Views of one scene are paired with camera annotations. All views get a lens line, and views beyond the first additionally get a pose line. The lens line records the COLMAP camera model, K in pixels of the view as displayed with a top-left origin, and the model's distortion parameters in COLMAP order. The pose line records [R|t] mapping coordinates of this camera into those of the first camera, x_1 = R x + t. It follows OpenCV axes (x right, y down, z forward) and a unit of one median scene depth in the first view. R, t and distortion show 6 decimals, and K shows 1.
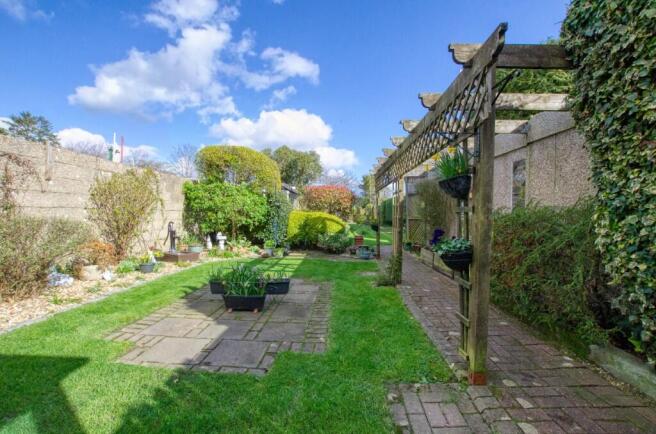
lens RADIAL K [[287.6, 0, 329.9], [0, 287.6, 222.8], [0, 0, 1]] dist [-0.041764, 0.011929]
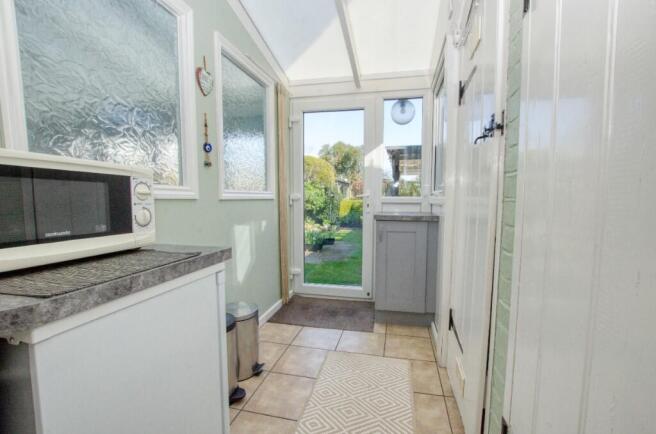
lens RADIAL K [[287.6, 0, 329.9], [0, 287.6, 222.8], [0, 0, 1]] dist [-0.041764, 0.011929]
pose [[0.978457, 0.005741, -0.206370, 0.108418], [0.007677, 0.997910, 0.064164, -0.019361], [0.206307, -0.064366, 0.976368, -0.432567]]
